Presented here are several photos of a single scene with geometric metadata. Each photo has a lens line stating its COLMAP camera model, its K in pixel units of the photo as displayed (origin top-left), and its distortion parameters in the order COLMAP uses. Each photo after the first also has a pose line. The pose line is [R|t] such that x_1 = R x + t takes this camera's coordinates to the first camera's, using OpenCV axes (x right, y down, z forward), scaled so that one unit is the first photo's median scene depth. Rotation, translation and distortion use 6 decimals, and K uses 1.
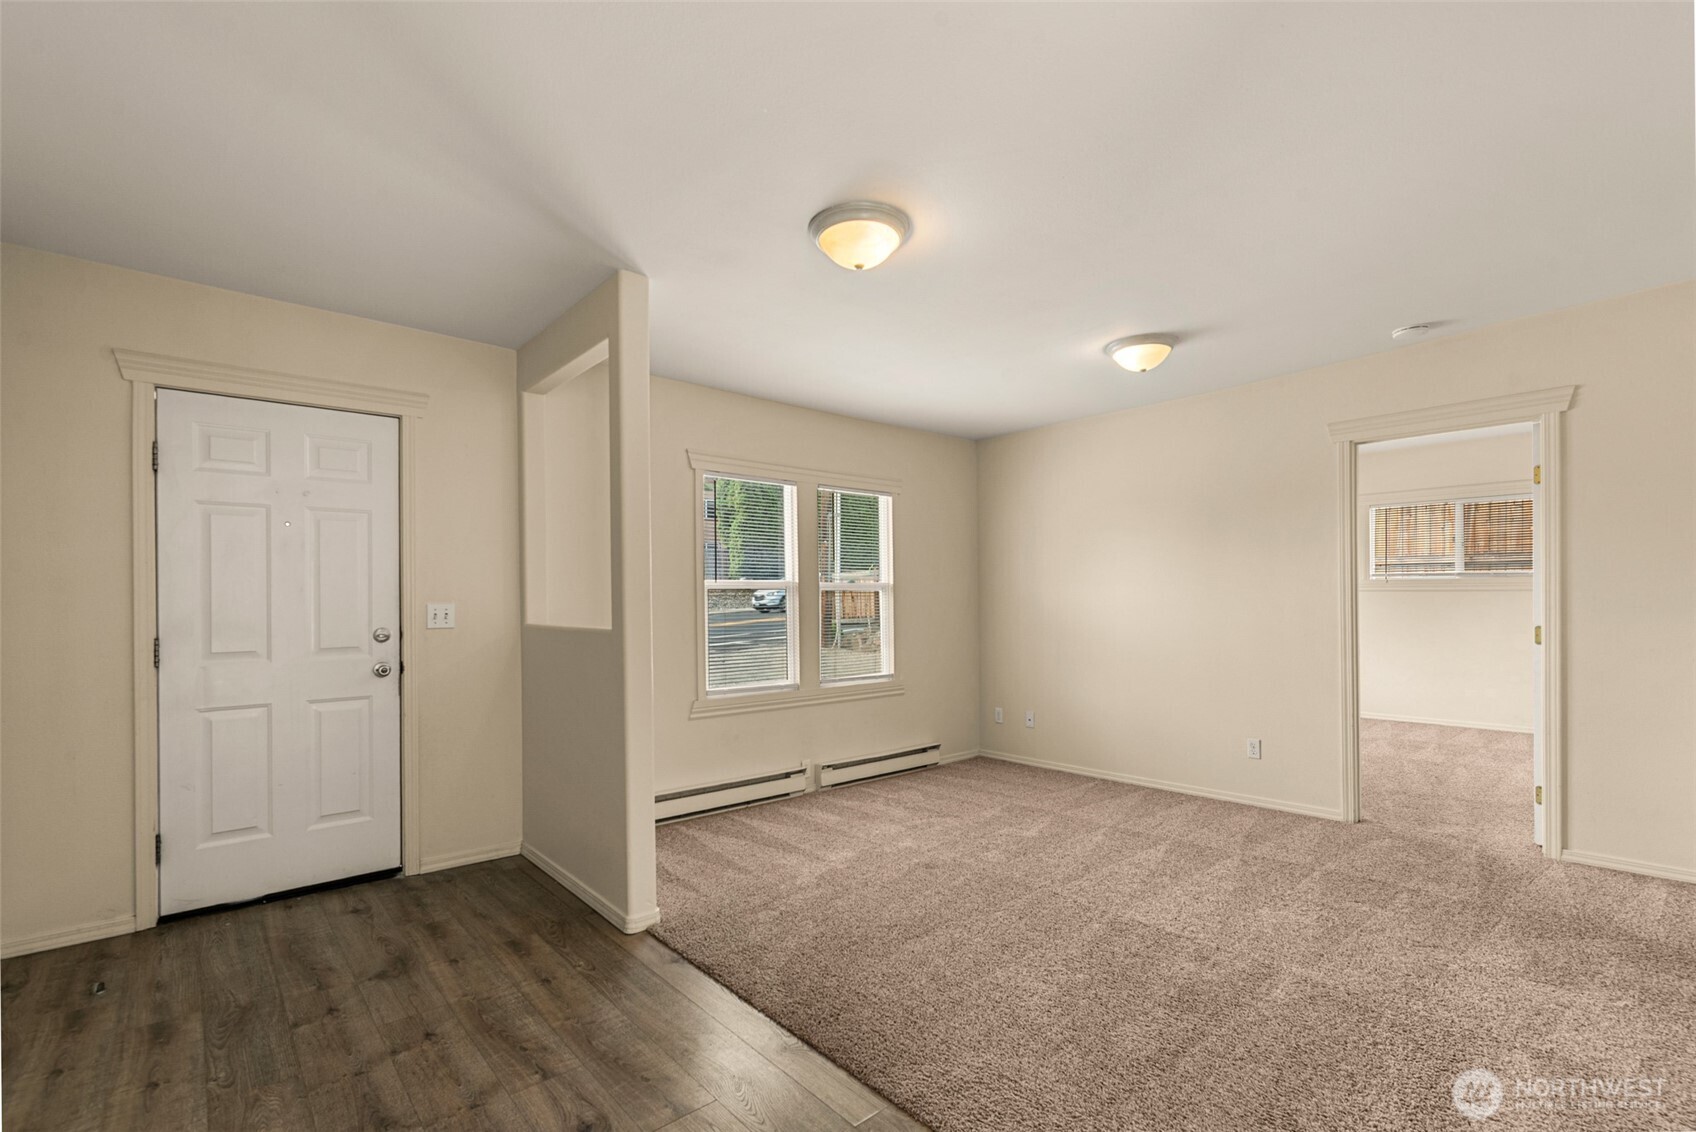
lens RADIAL K [[778.5, 0, 835.9], [0, 778.5, 594.1], [0, 0, 1]] dist [0.004264, 0.000377]
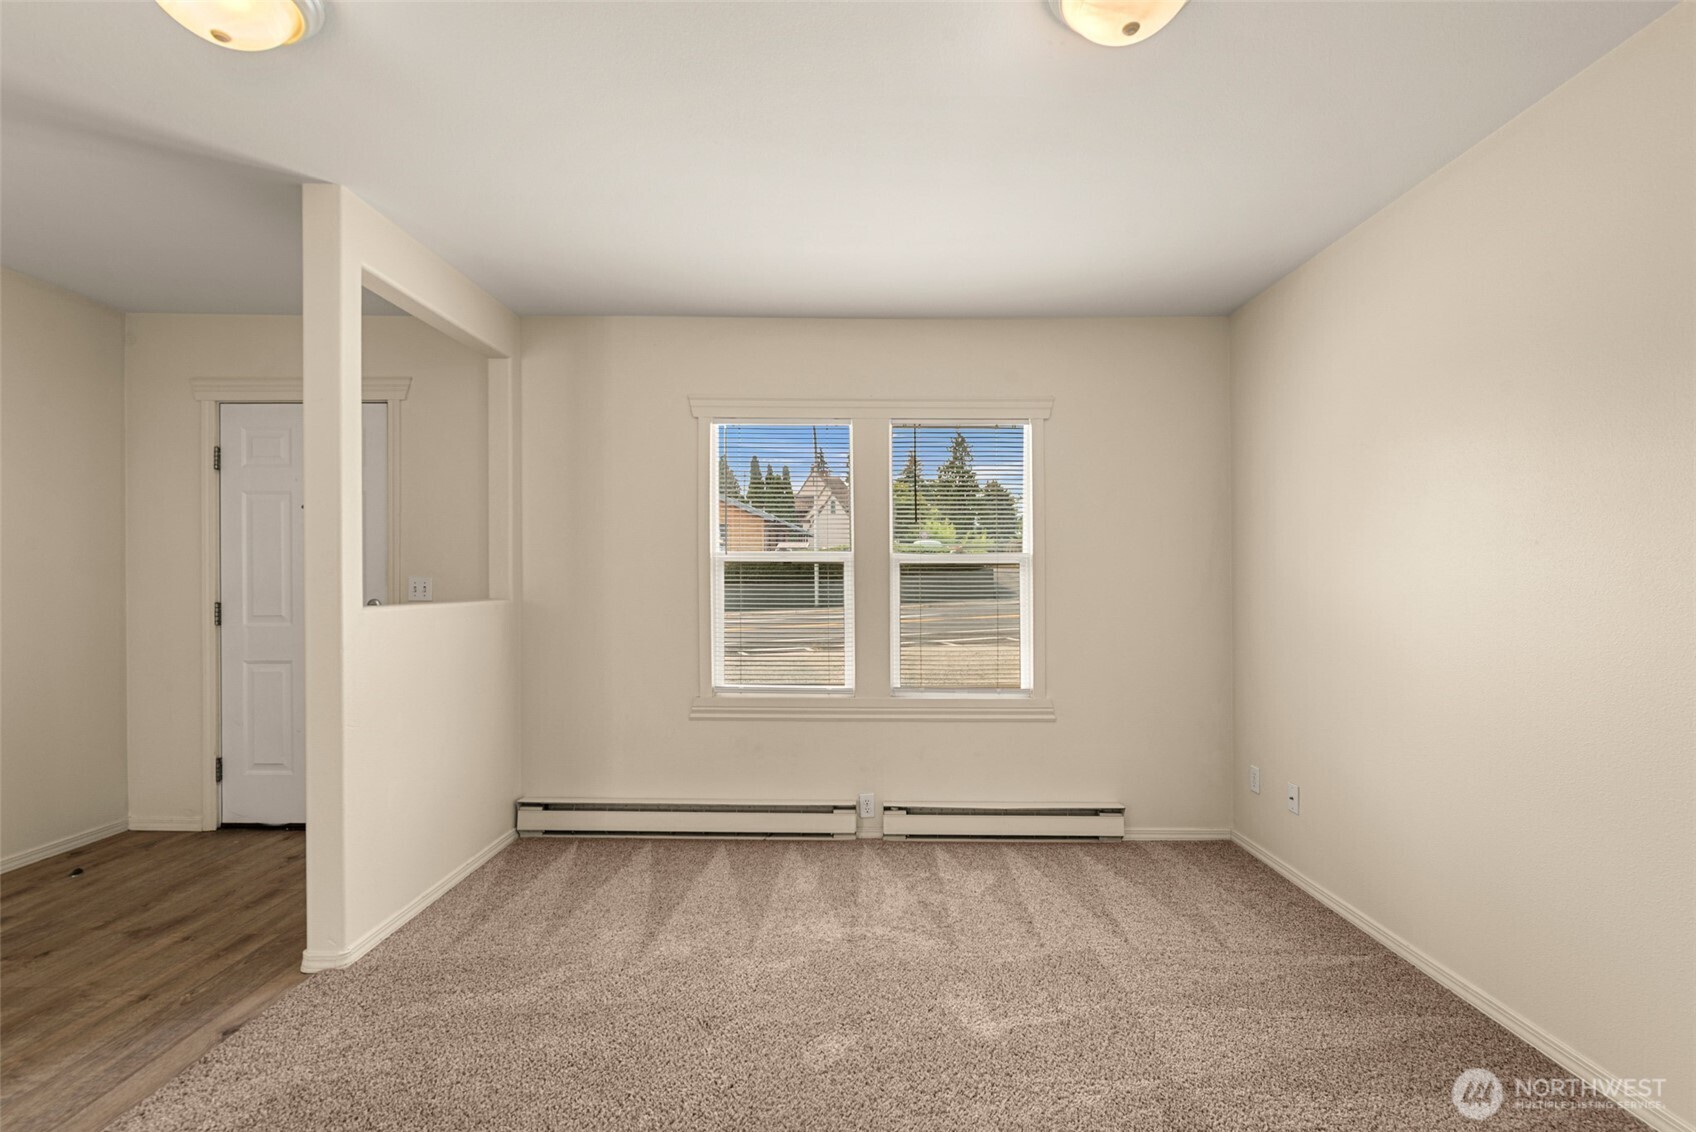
lens RADIAL K [[741.1, 0, 851.7], [0, 741.1, 572.8], [0, 0, 1]] dist [0.001080, -0.000157]
pose [[0.752473, 0.003757, -0.658613, 0.486529], [-0.002214, 0.999993, 0.003176, 0.001940], [0.658620, -0.000932, 0.752475, 0.544676]]
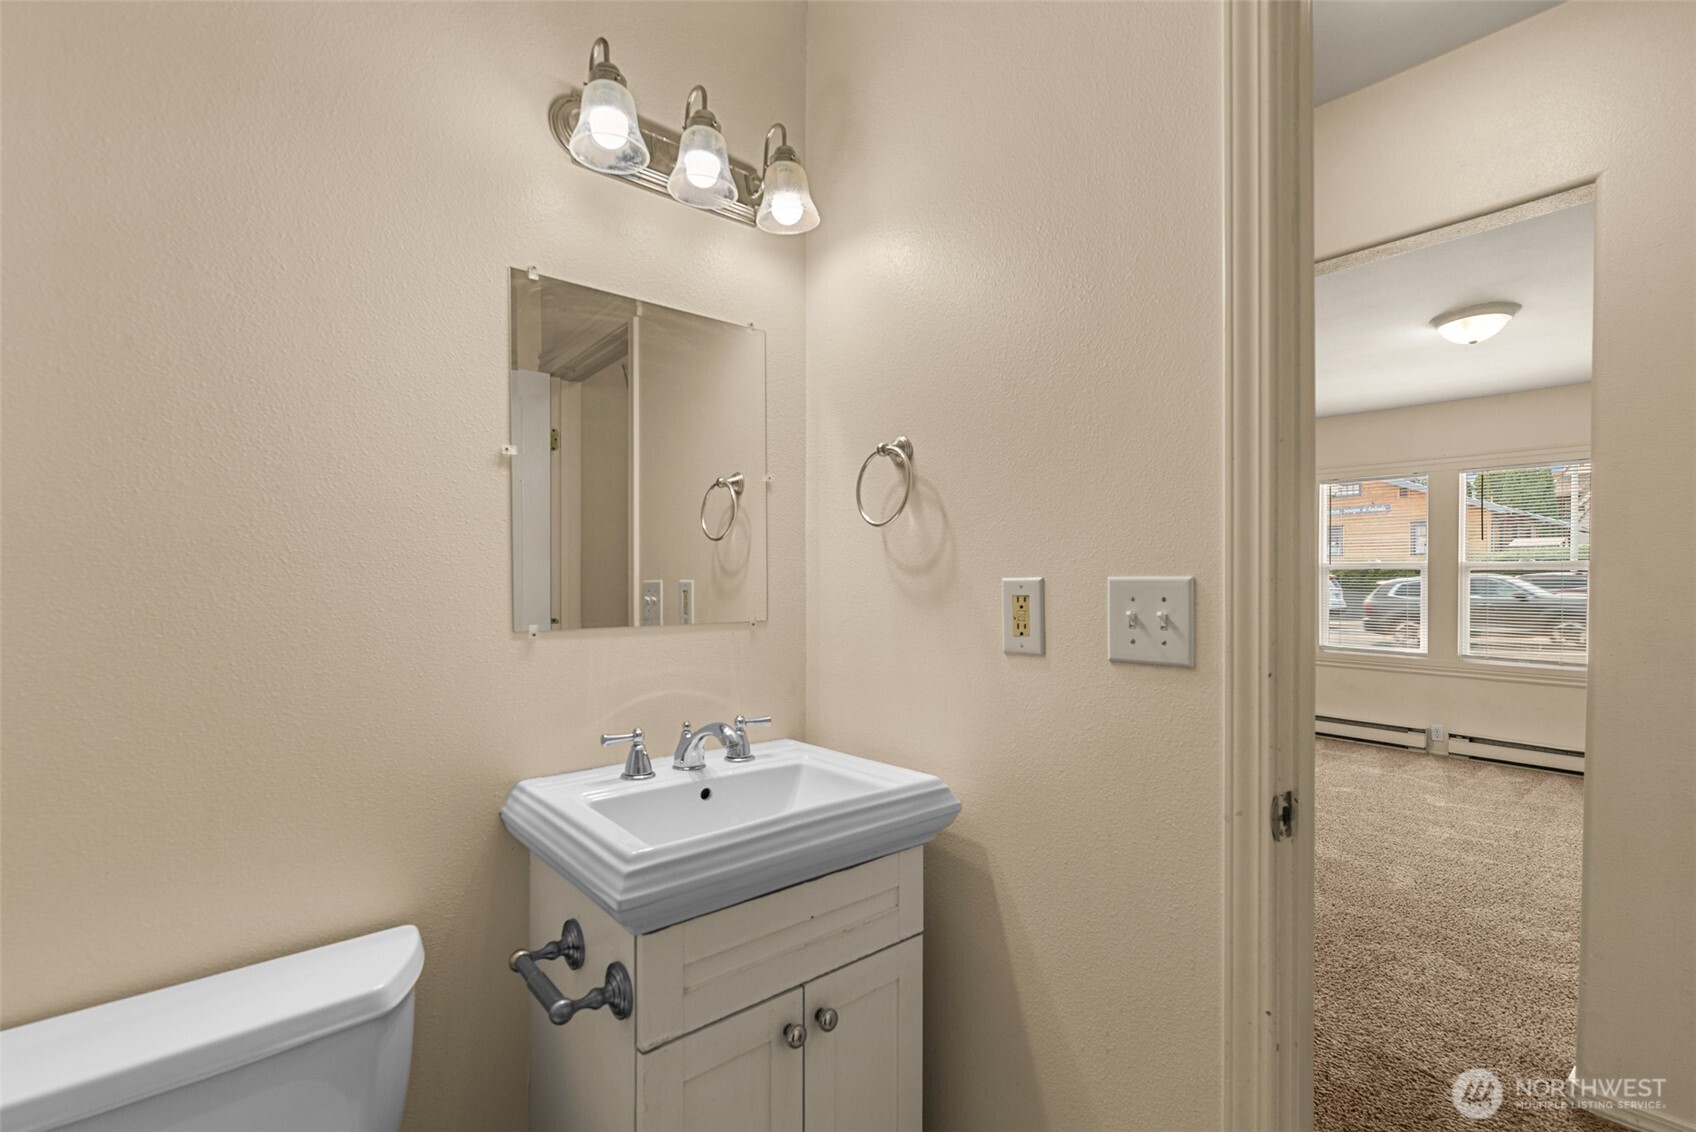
lens RADIAL K [[741.1, 0, 851.7], [0, 741.1, 572.8], [0, 0, 1]] dist [0.001080, -0.000157]
pose [[-0.003804, 0.000175, -0.999993, 1.183189], [-0.001738, 0.999998, 0.000181, 0.001976], [0.999991, 0.001738, -0.003804, 0.216085]]
